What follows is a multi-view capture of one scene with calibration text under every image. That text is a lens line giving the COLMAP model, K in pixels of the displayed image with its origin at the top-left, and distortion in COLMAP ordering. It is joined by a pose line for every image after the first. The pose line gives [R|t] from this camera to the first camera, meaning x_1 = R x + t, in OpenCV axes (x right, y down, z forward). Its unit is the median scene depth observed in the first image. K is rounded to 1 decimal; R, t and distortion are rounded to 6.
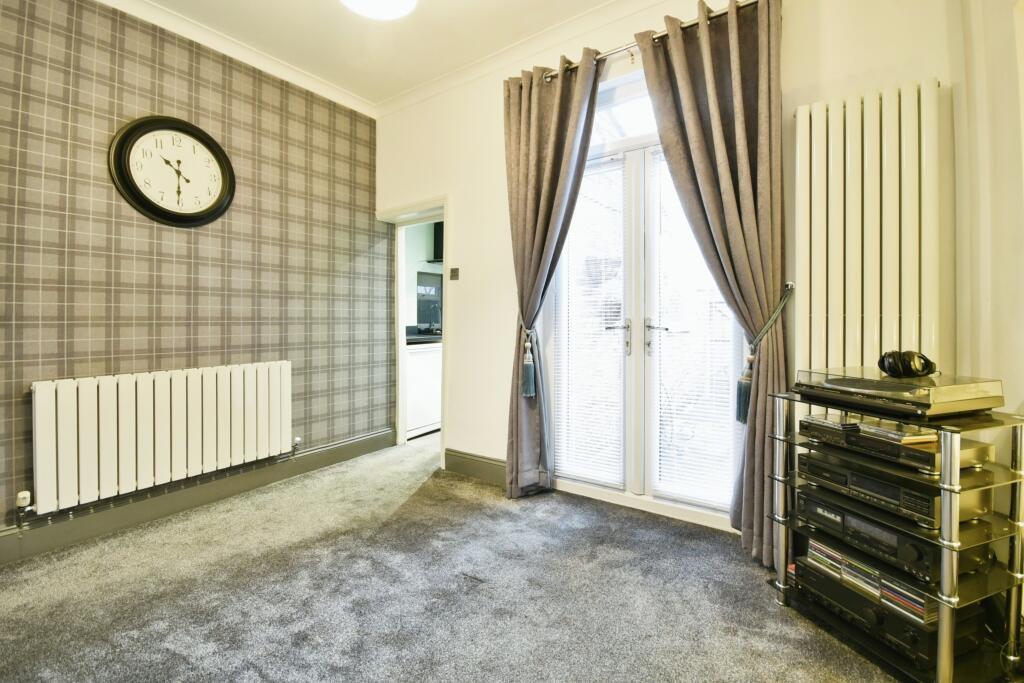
lens RADIAL K [[459.2, 0, 513.7], [0, 459.2, 315.9], [0, 0, 1]] dist [-0.000723, -0.012458]
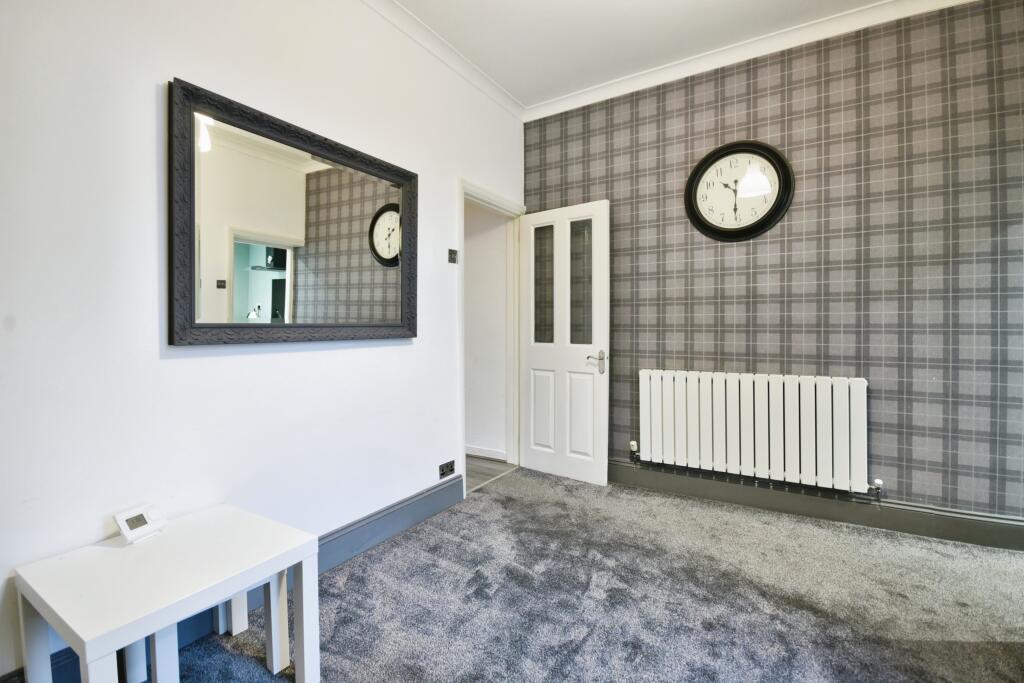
lens RADIAL K [[450.8, 0, 520.9], [0, 450.8, 328.0], [0, 0, 1]] dist [-0.000757, -0.010658]
pose [[0.032809, 0.005162, -0.999448, 0.308861], [0.006174, 0.999967, 0.005367, 0.002023], [0.999443, -0.006347, 0.032776, 0.439211]]
